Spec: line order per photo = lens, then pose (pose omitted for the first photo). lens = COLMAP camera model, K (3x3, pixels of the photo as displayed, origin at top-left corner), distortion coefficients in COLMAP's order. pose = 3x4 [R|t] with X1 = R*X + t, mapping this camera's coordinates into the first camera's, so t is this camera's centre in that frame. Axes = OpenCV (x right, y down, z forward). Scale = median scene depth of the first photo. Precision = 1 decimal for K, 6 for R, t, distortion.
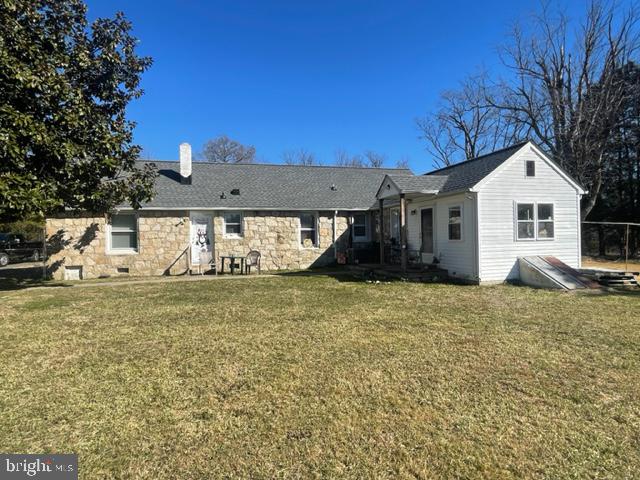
lens RADIAL K [[375.9, 0, 319.9], [0, 375.9, 240.5], [0, 0, 1]] dist [-0.003028, -0.000436]
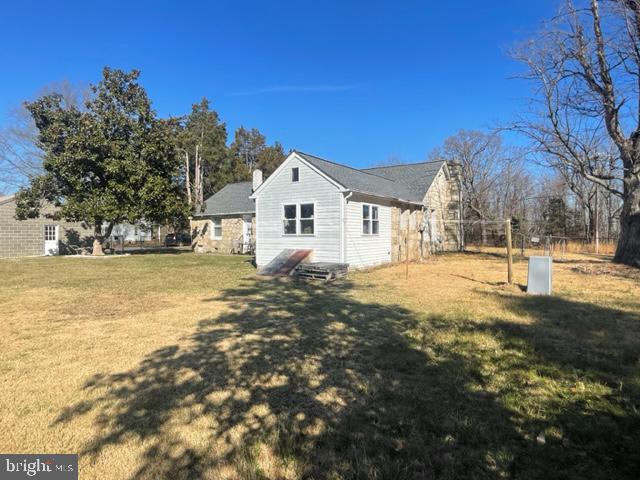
lens RADIAL K [[375.9, 0, 320.4], [0, 375.9, 238.5], [0, 0, 1]] dist [-0.003028, -0.000436]
pose [[0.646878, 0.024666, -0.762195, 1.491032], [-0.012461, 0.999685, 0.021776, -0.018606], [0.762492, -0.004588, 0.646981, 0.299507]]
